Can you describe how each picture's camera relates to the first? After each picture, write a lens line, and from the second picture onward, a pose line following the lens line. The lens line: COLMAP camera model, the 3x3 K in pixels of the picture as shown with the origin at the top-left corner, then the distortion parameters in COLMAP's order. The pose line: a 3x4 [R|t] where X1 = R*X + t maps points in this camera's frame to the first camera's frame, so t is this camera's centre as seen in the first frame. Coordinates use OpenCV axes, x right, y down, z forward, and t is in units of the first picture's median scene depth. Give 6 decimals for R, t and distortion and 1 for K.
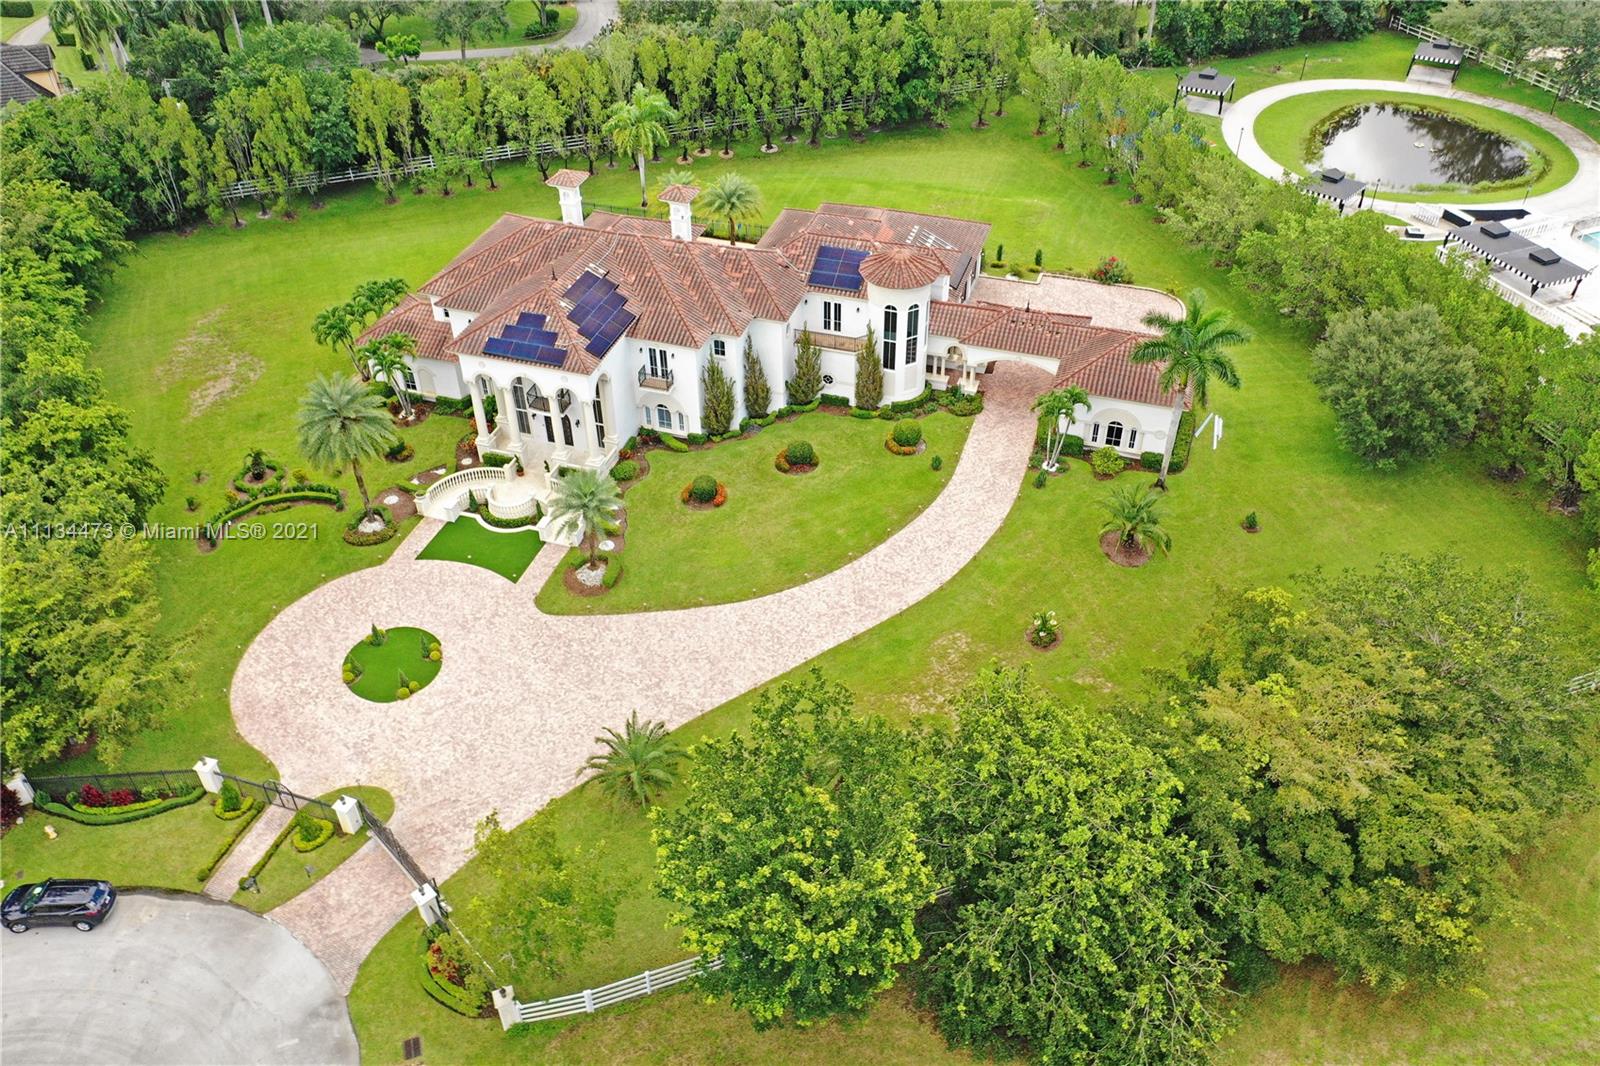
lens RADIAL K [[1264.4, 0, 800.0], [0, 1264.4, 533.0], [0, 0, 1]] dist [0.011899, 0.003876]
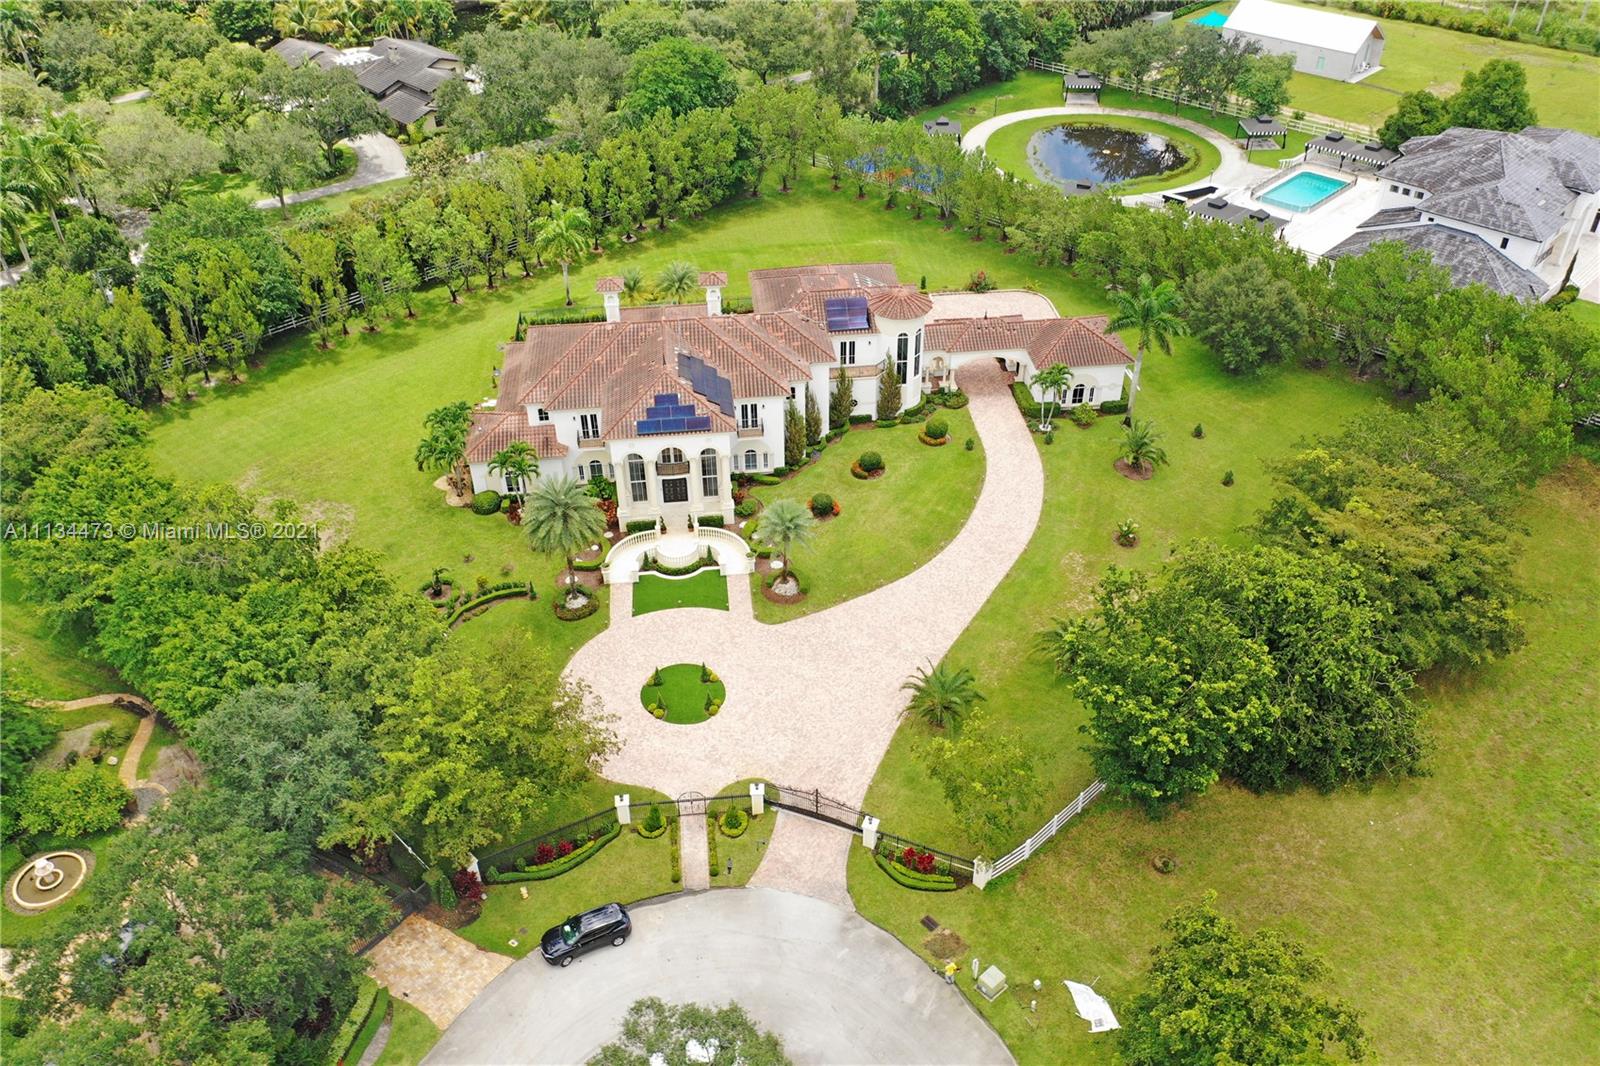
lens RADIAL K [[1264.4, 0, 800.0], [0, 1264.4, 533.0], [0, 0, 1]] dist [0.011899, 0.003876]
pose [[0.913653, -0.244797, 0.324518, -0.484068], [0.259215, 0.965819, -0.001242, -0.011480], [-0.313121, 0.085254, 0.945879, -0.150495]]
